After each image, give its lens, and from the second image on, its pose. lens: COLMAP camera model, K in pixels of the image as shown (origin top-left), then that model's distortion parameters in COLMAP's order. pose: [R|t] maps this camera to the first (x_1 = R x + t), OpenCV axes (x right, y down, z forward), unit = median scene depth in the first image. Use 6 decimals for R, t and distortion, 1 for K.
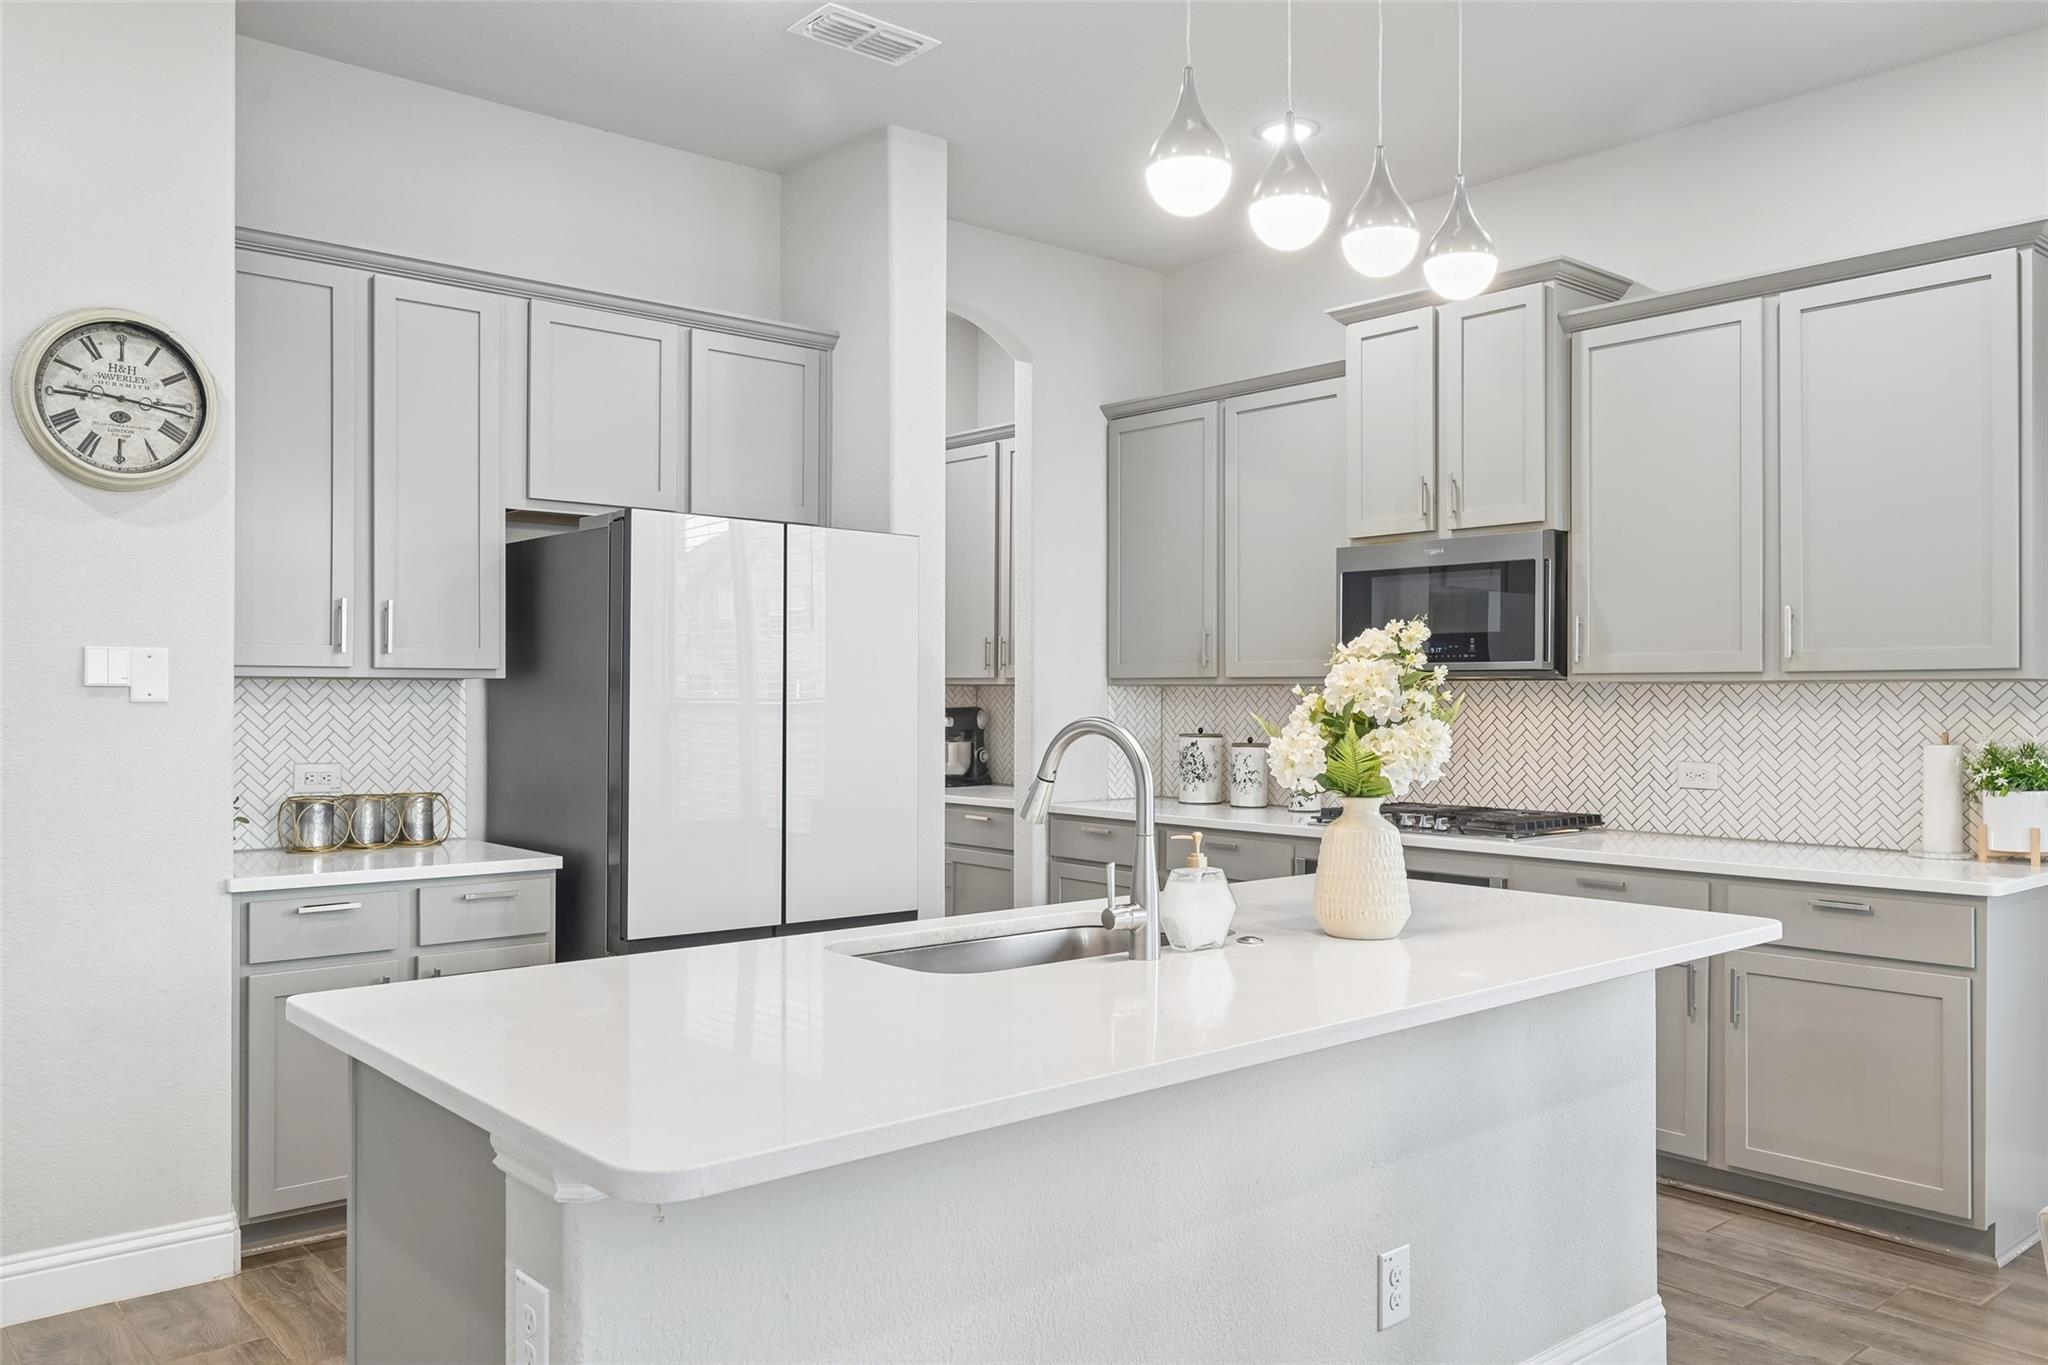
lens RADIAL K [[1547.0, 0, 1024.0], [0, 1547.0, 682.5], [0, 0, 1]] dist [-0.006282, -0.003864]
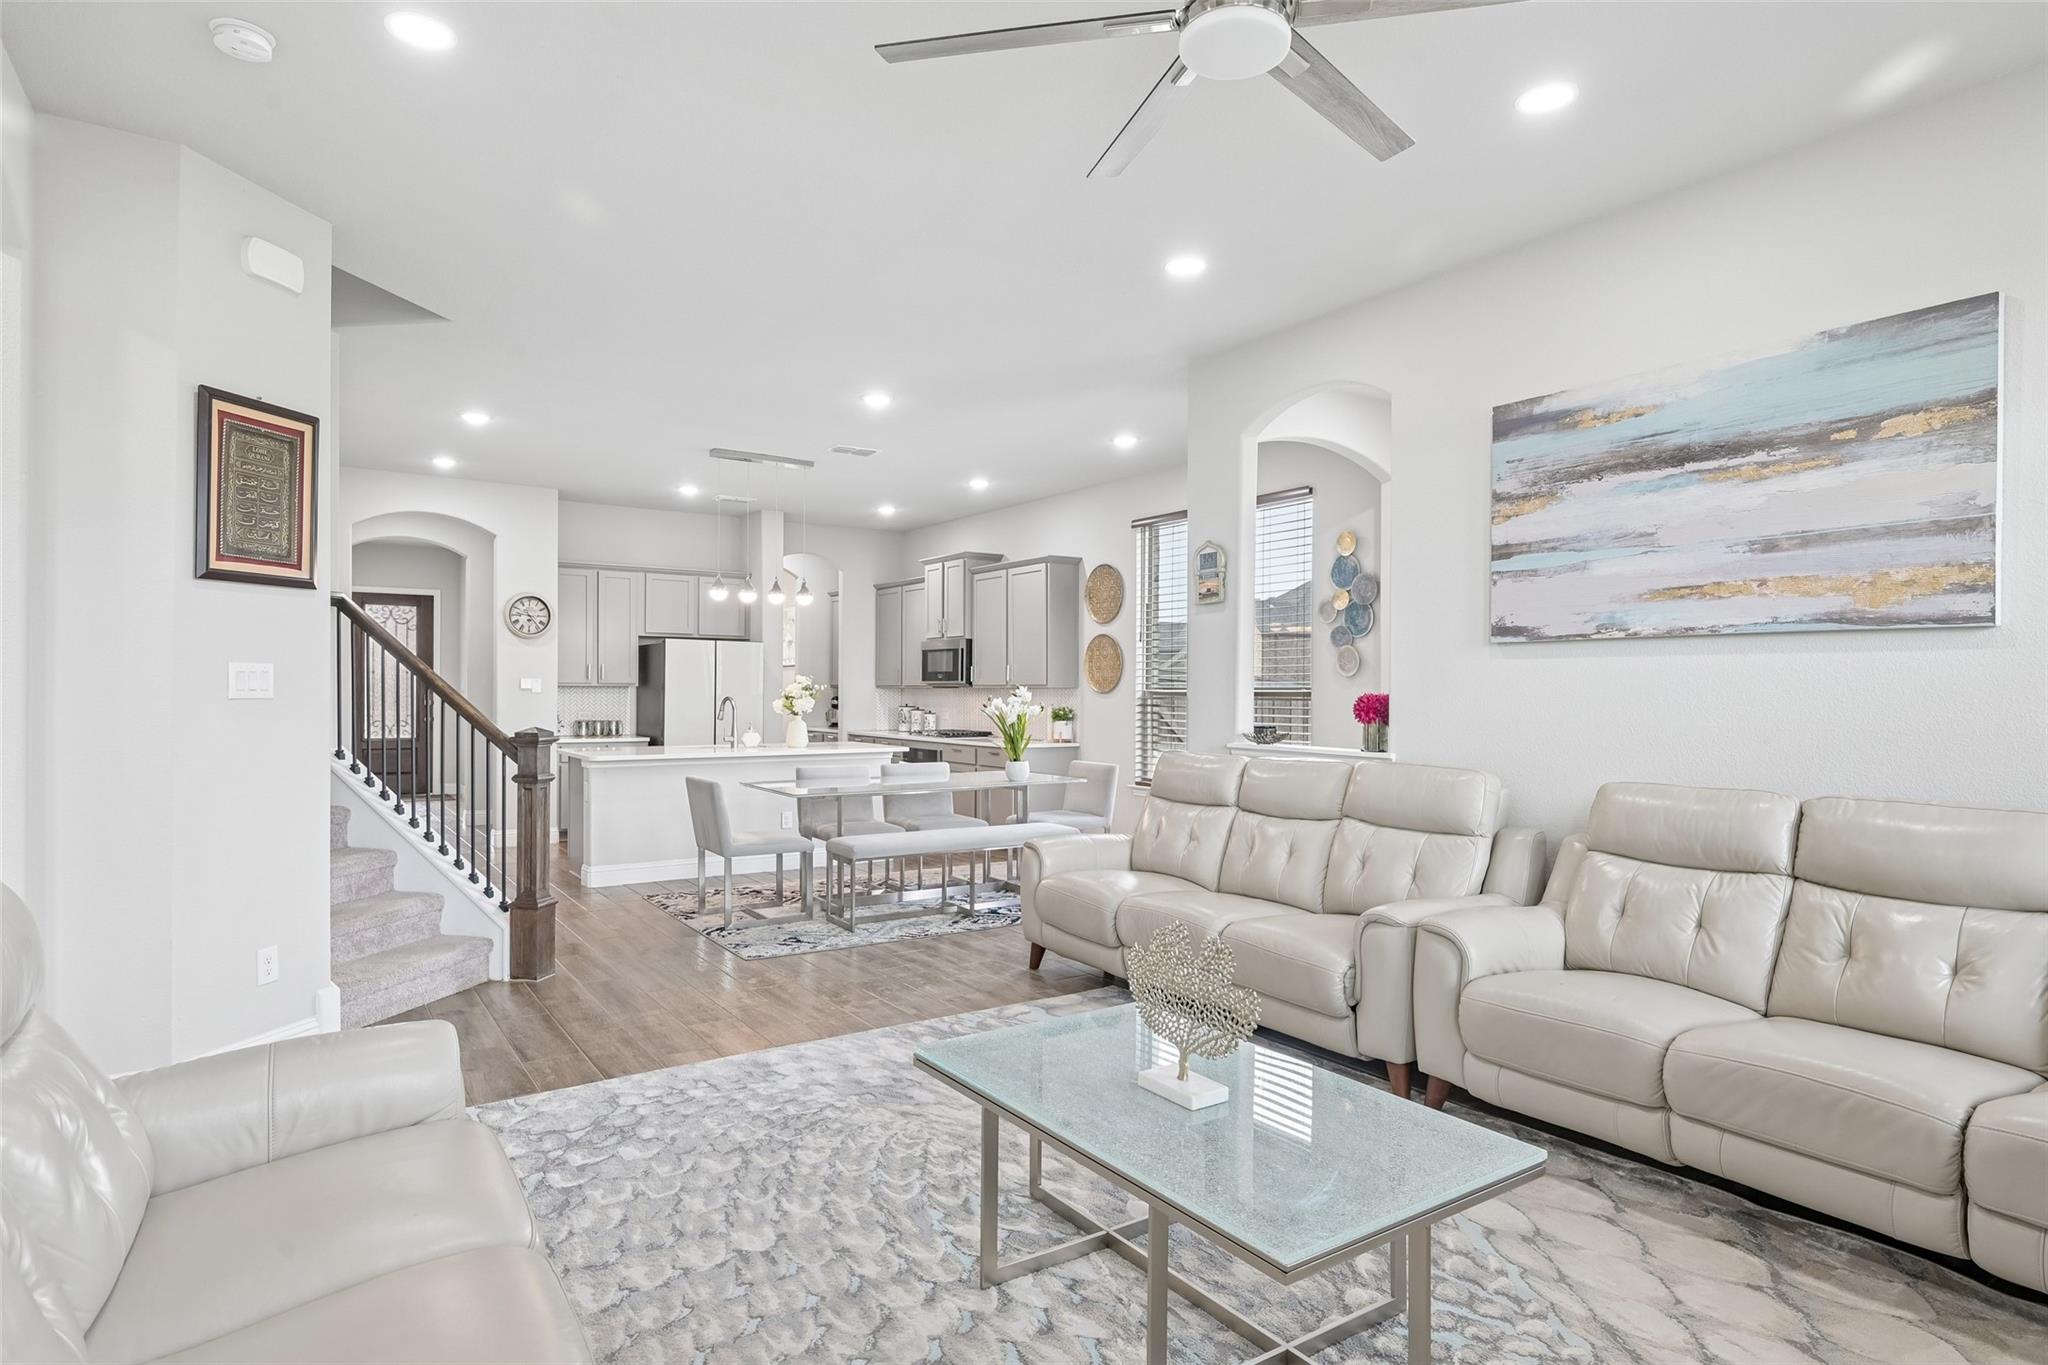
lens RADIAL K [[1113.6, 0, 1024.0], [0, 1113.6, 682.5], [0, 0, 1]] dist [-0.002689, -0.000218]
pose [[0.992469, 0.001906, -0.122478, 0.821744], [-0.001840, 0.999998, 0.000649, -0.014515], [0.122479, -0.000418, 0.992471, -1.347126]]
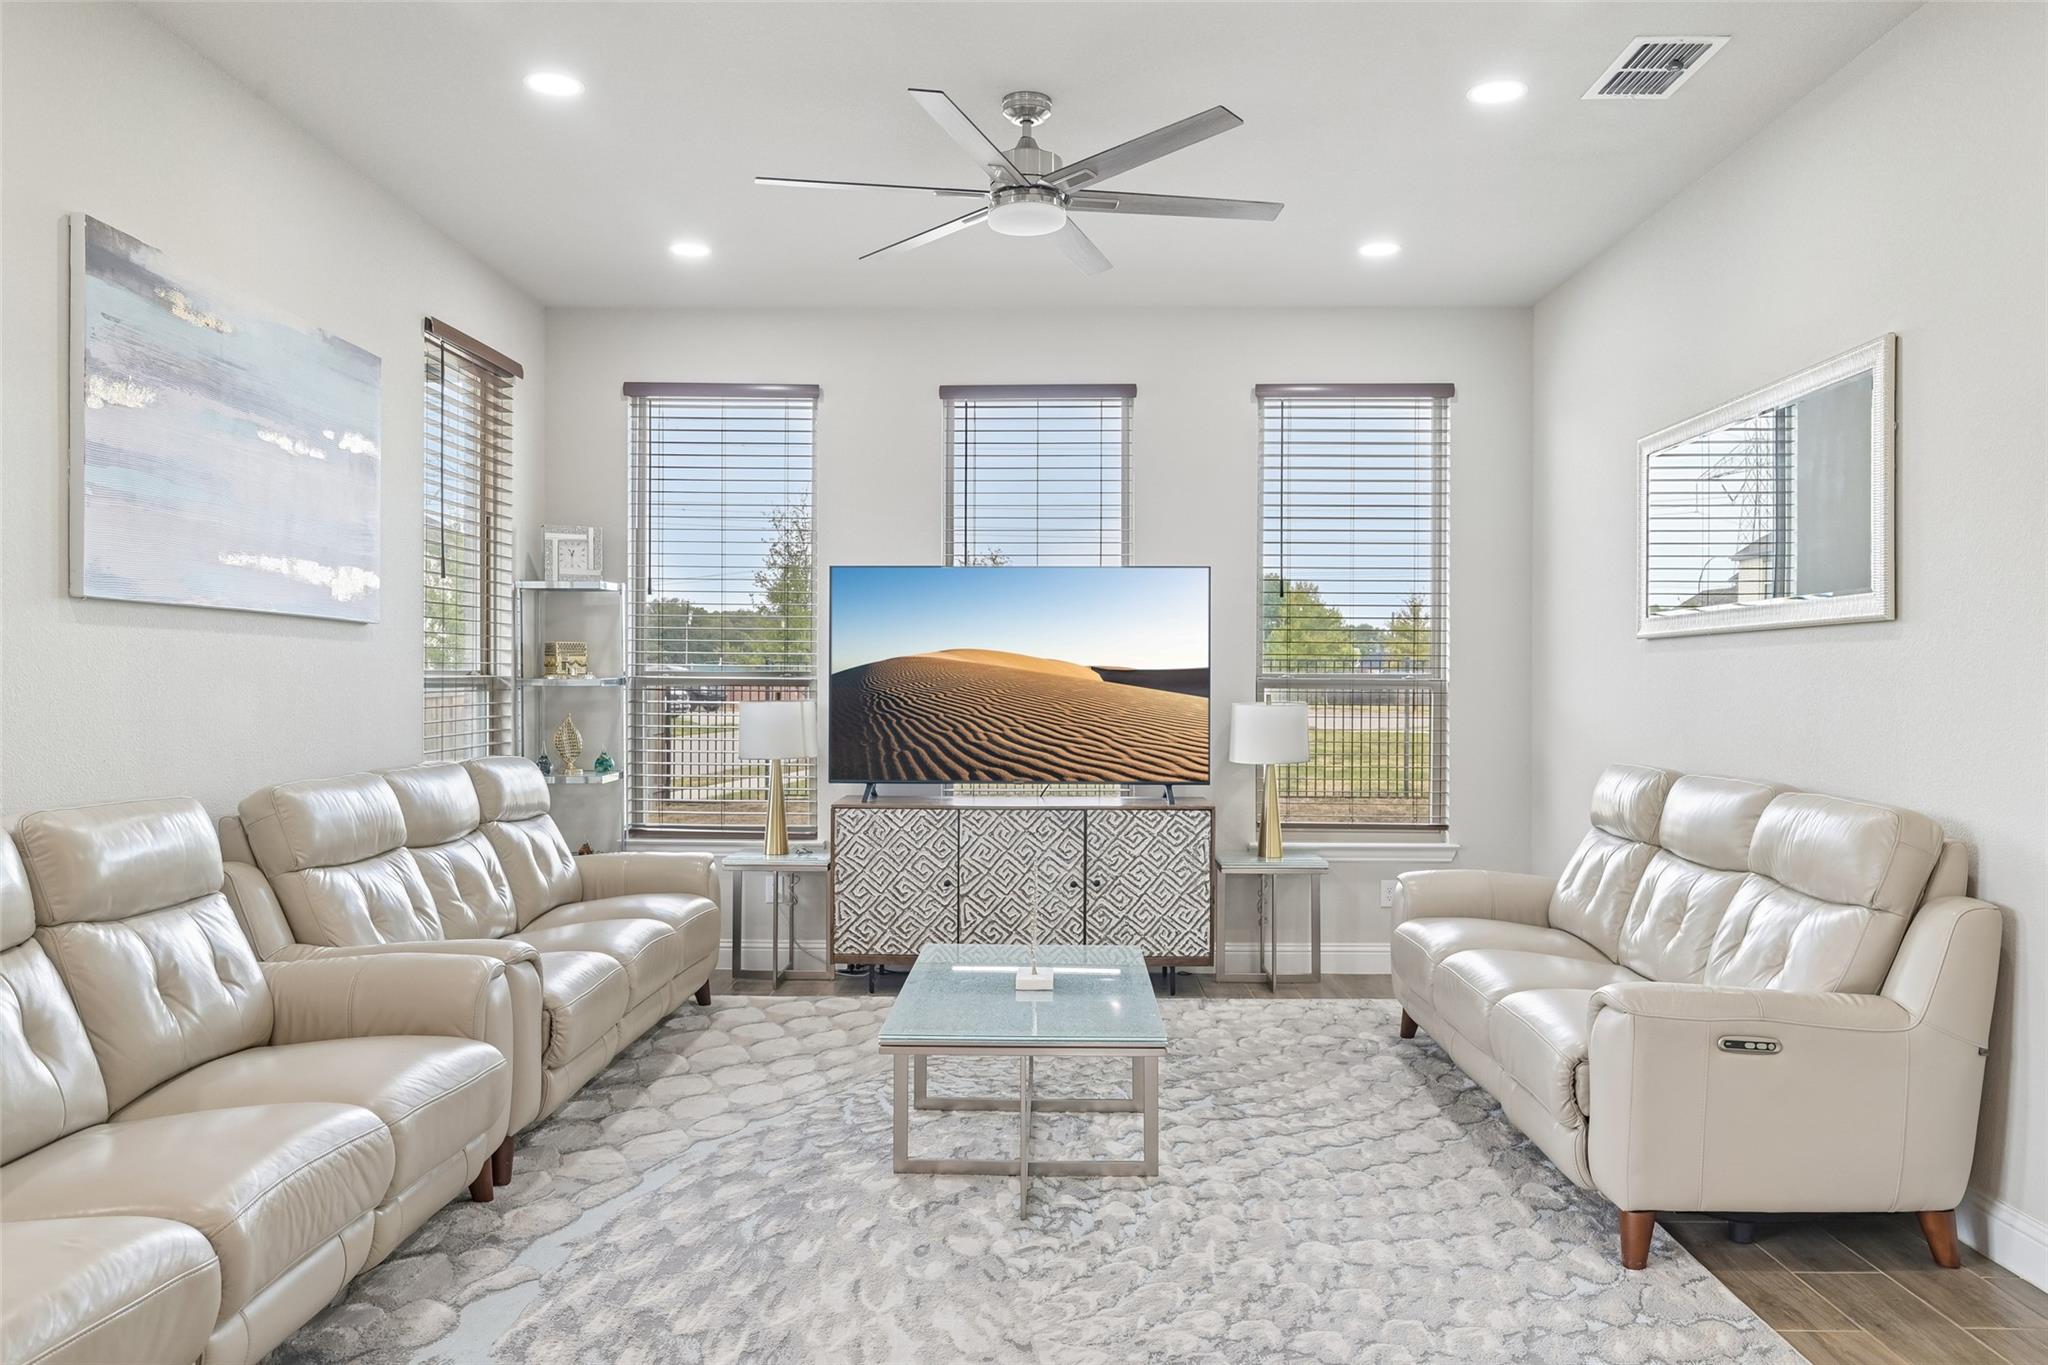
lens RADIAL K [[1459.0, 0, 1024.0], [0, 1459.0, 682.5], [0, 0, 1]] dist [0.000582, -0.000256]
pose [[-0.744992, -0.004593, 0.667057, -1.738208], [-0.010548, 0.999932, -0.004895, 0.027643], [-0.666990, -0.010683, -0.744990, 3.906792]]
